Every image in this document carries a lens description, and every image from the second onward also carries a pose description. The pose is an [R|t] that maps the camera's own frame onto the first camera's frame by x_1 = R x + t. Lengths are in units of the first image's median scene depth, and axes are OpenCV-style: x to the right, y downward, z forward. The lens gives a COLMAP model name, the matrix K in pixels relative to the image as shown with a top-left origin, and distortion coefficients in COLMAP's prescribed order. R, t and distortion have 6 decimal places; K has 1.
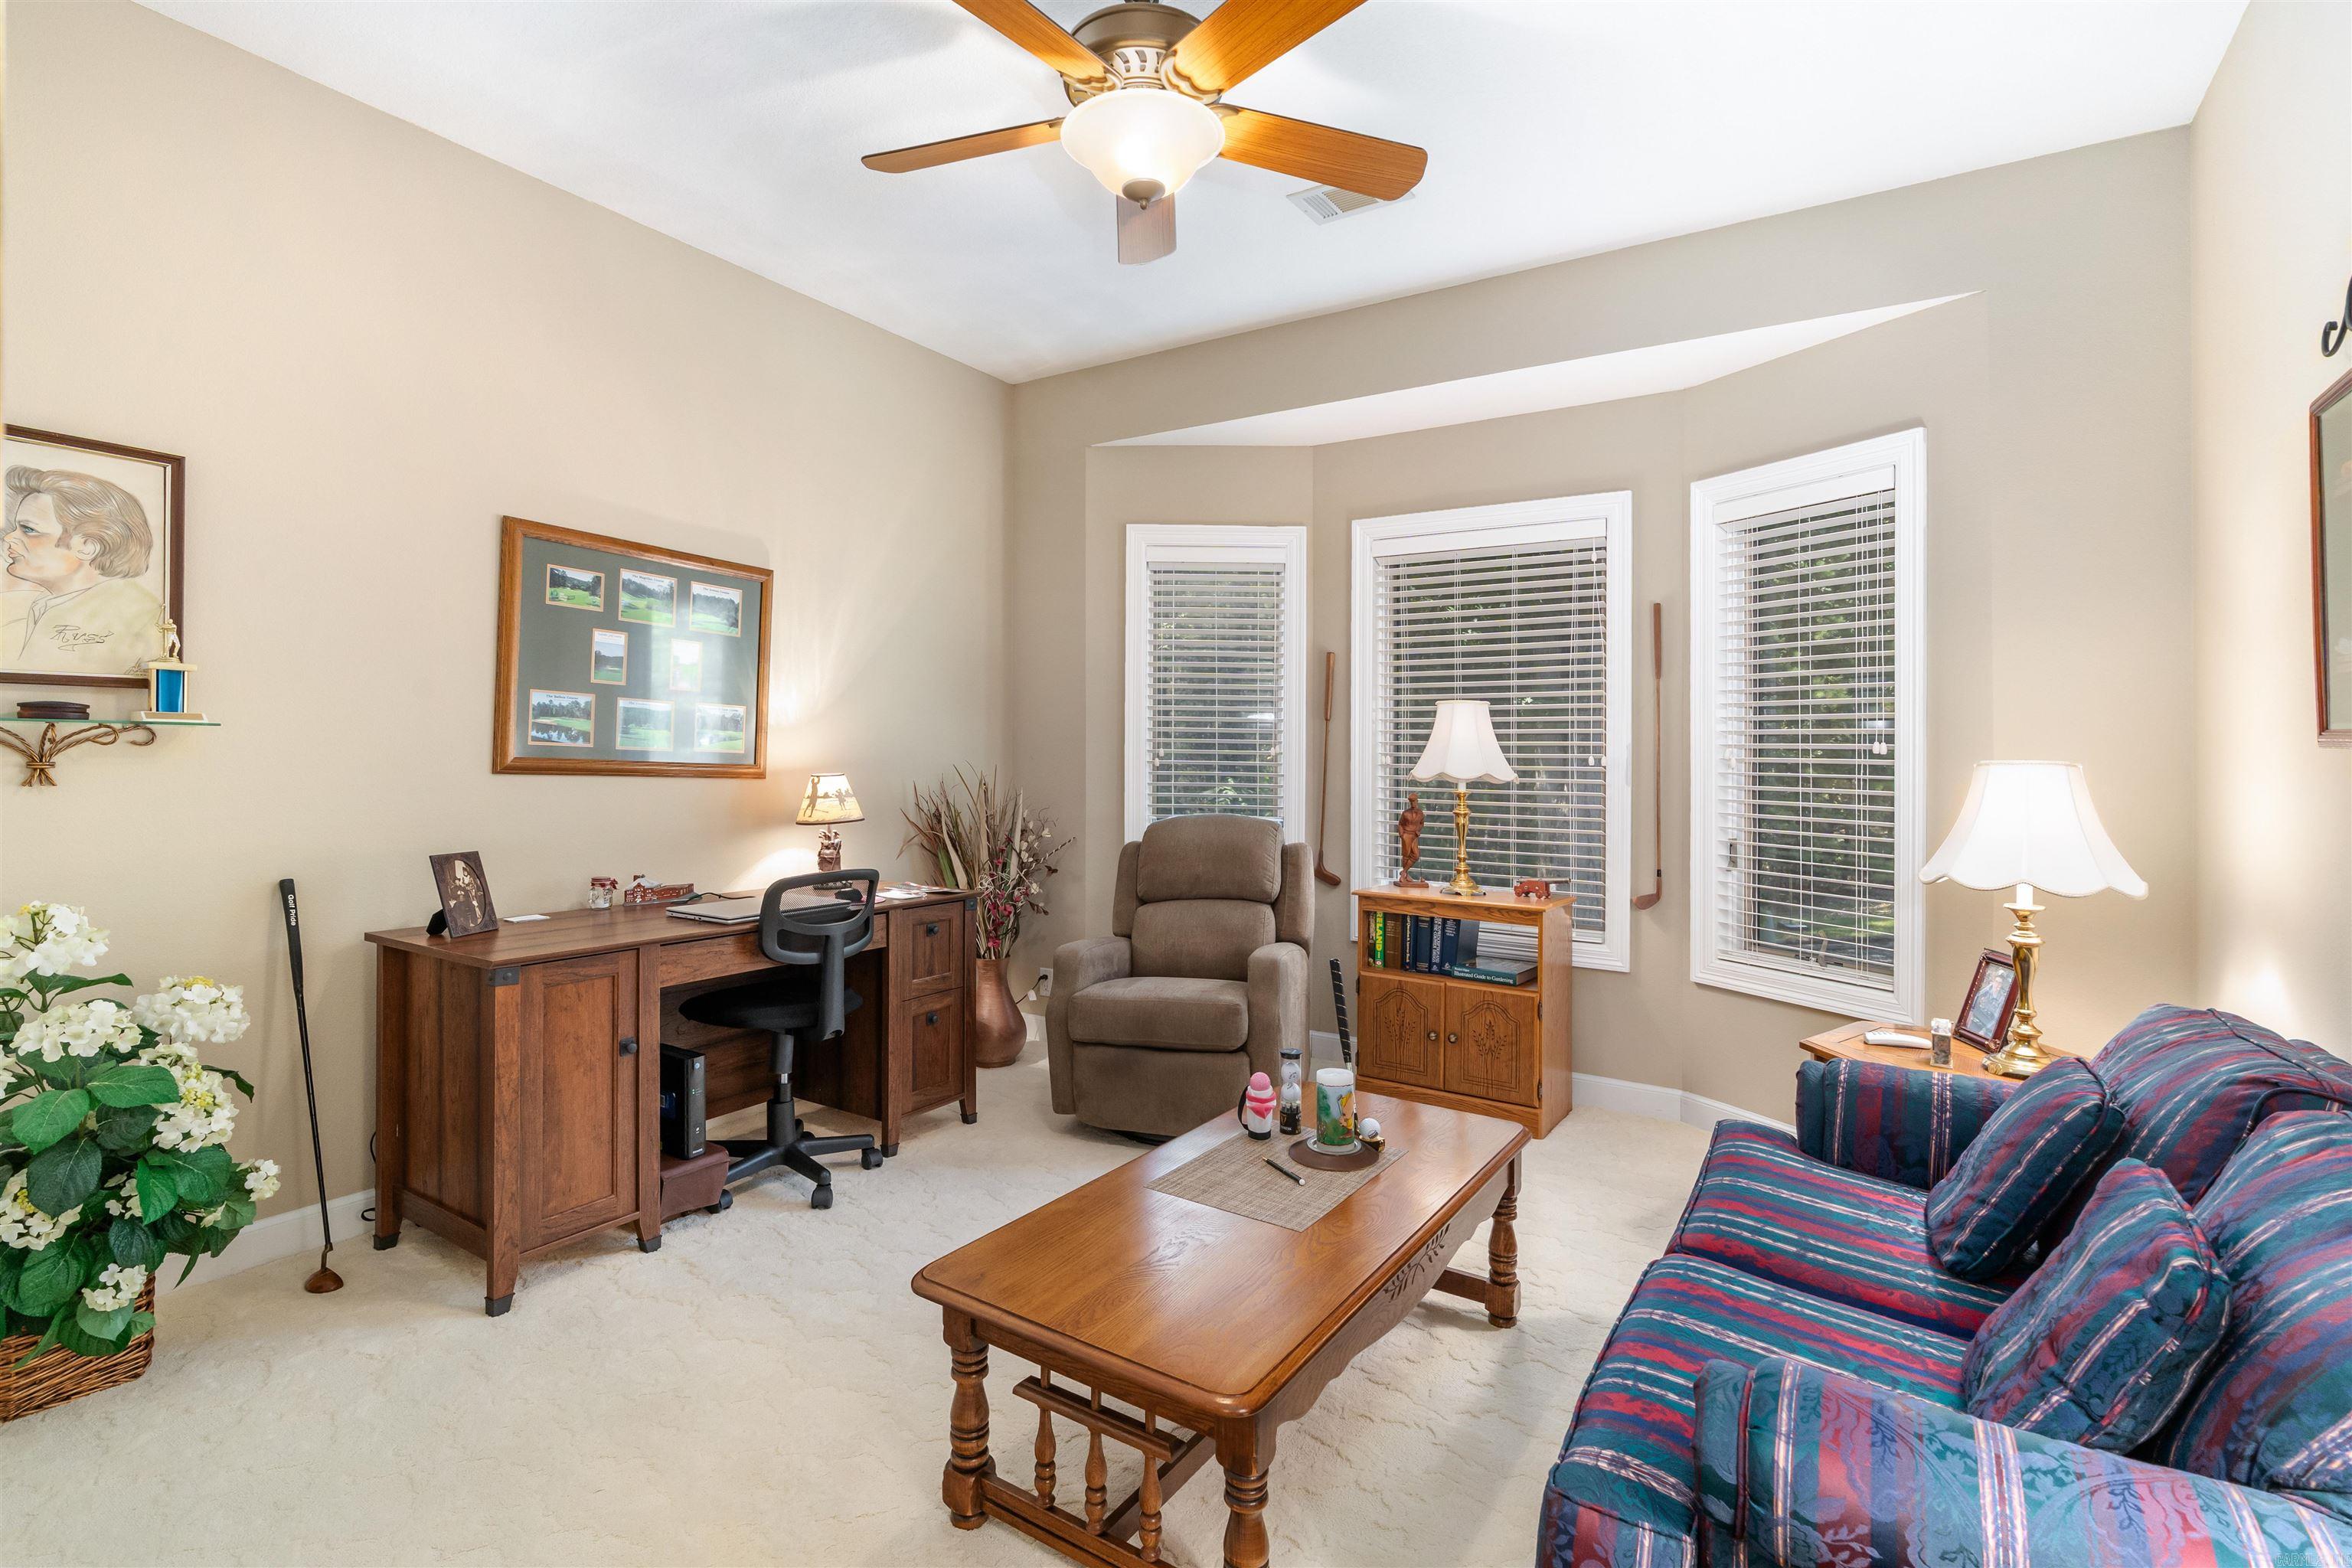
lens RADIAL K [[1079.2, 0, 1178.0], [0, 1079.2, 739.8], [0, 0, 1]] dist [-0.008297, 0.001072]
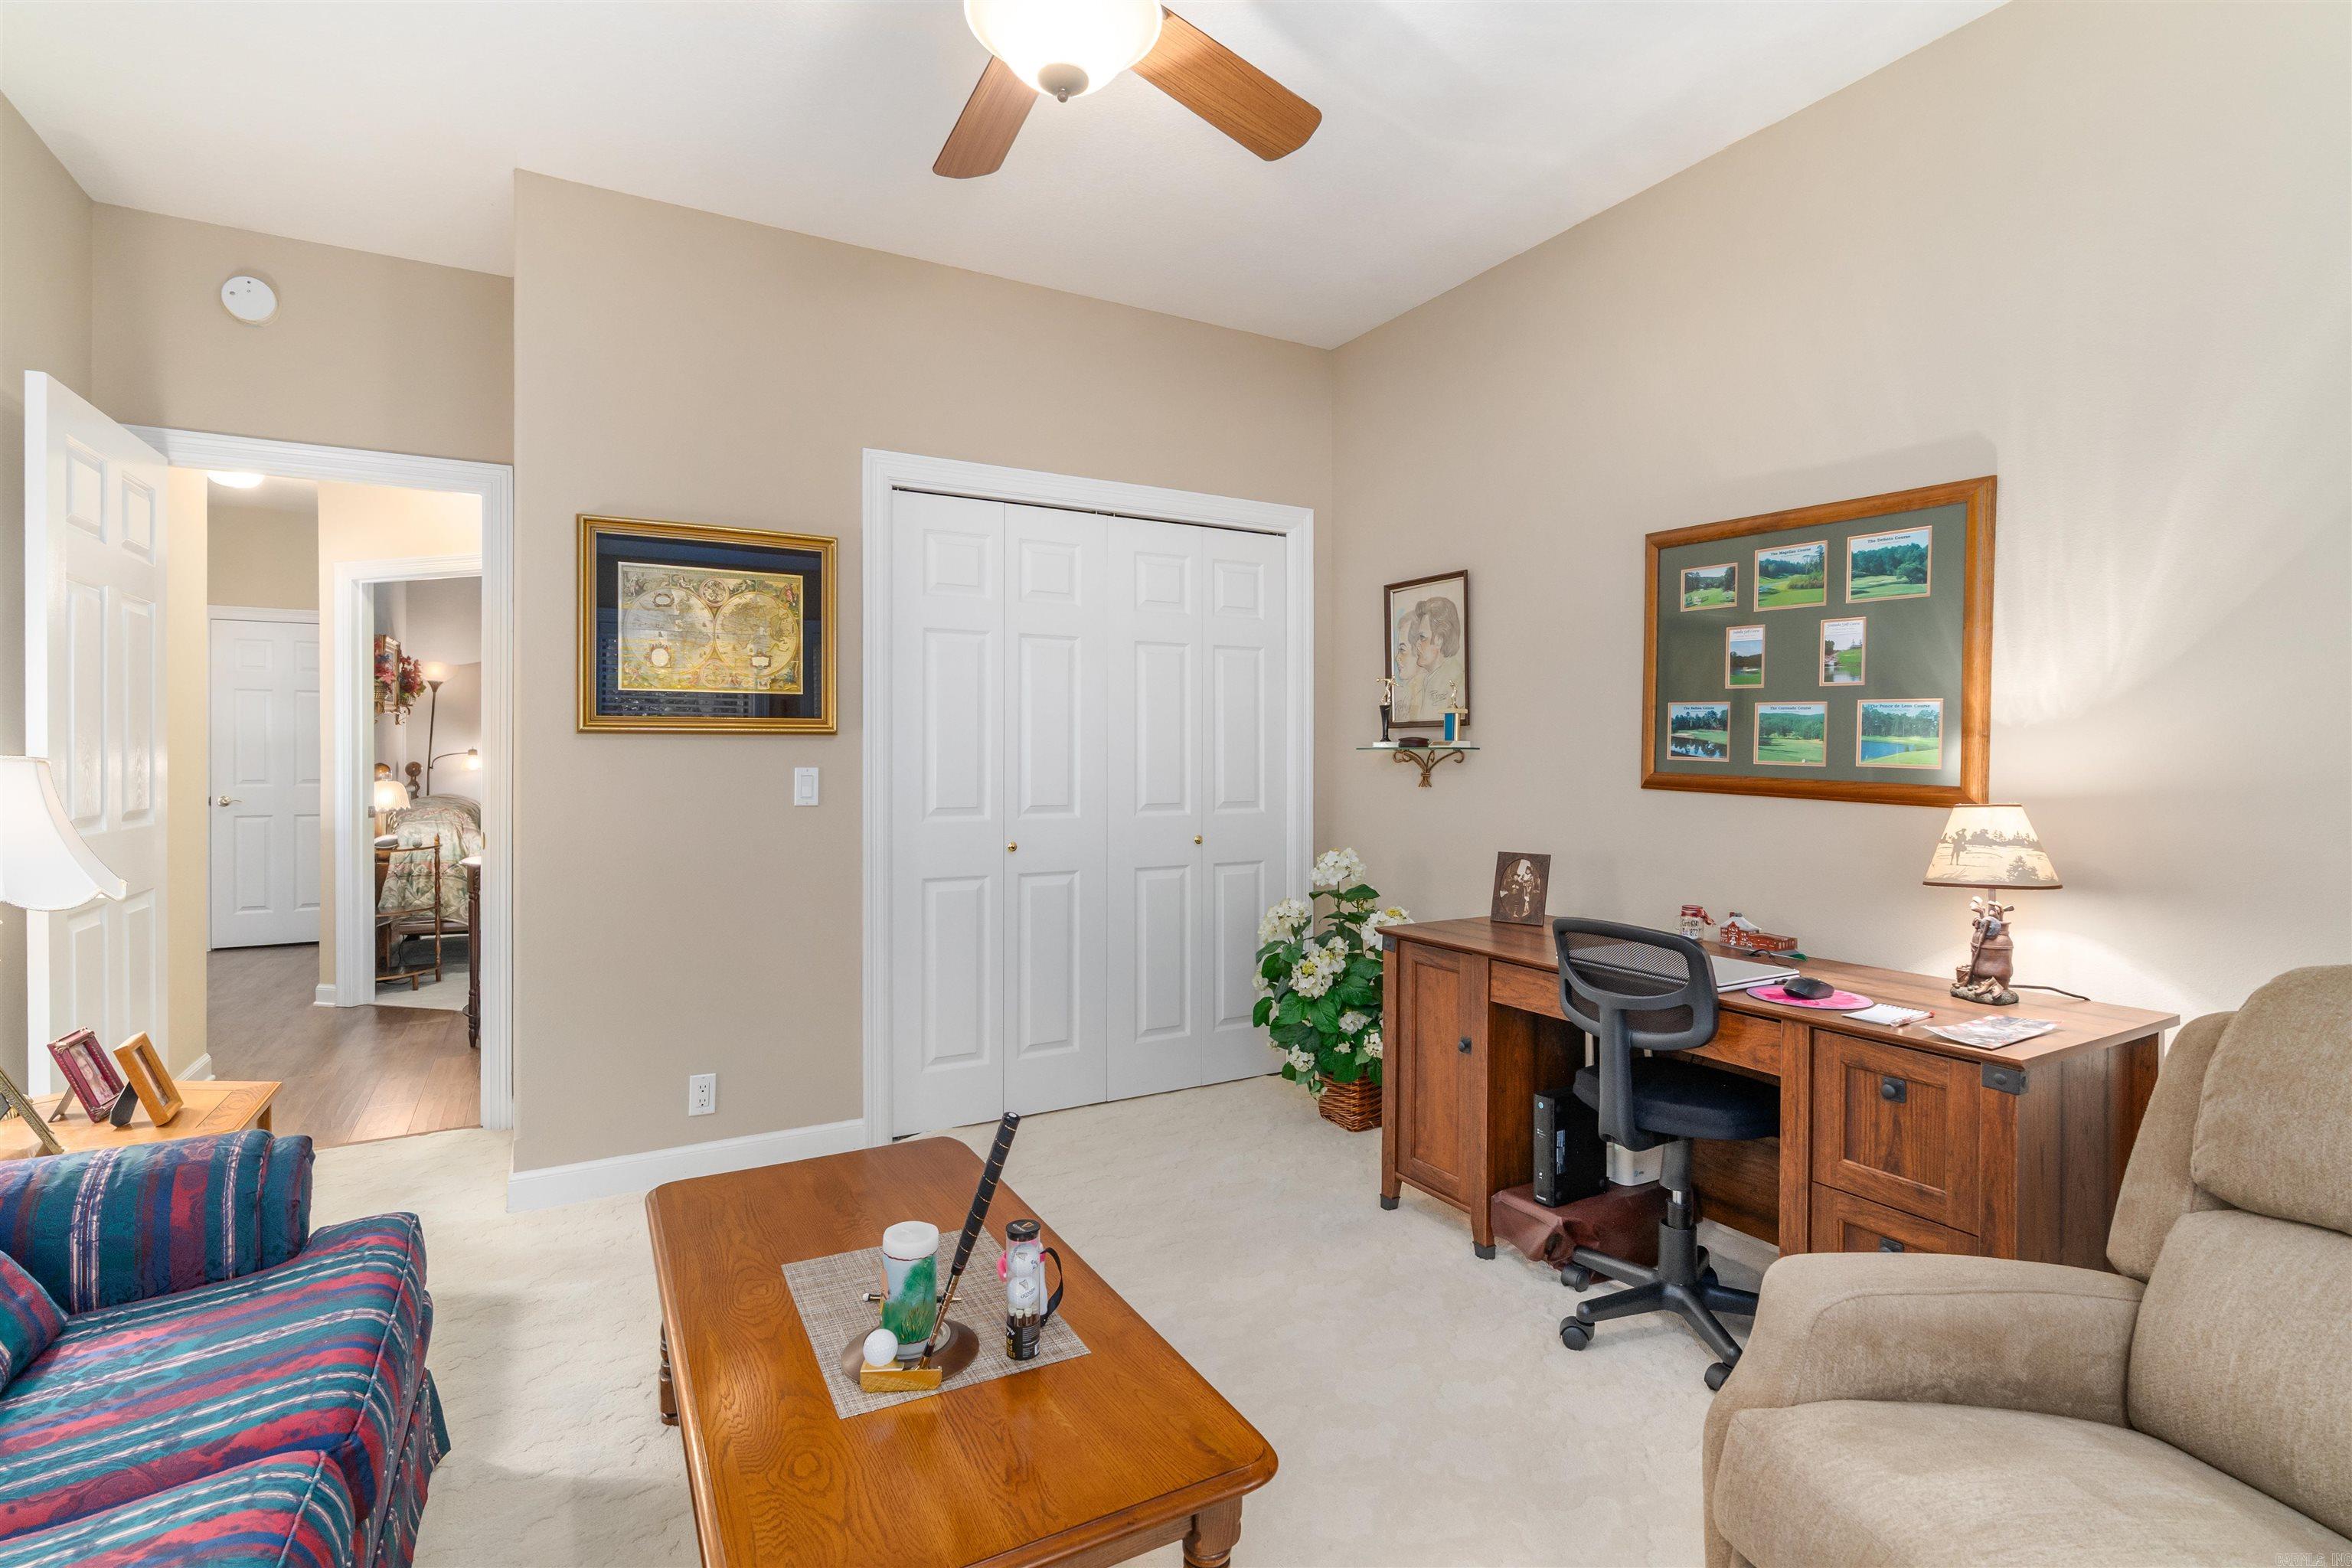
lens RADIAL K [[1079.2, 0, 1165.8], [0, 1079.2, 780.6], [0, 0, 1]] dist [-0.008297, 0.001072]
pose [[-0.456605, 0.006923, -0.889643, 0.458290], [0.004439, 0.999975, 0.005504, 0.015457], [0.889659, -0.001436, -0.456624, 0.998684]]
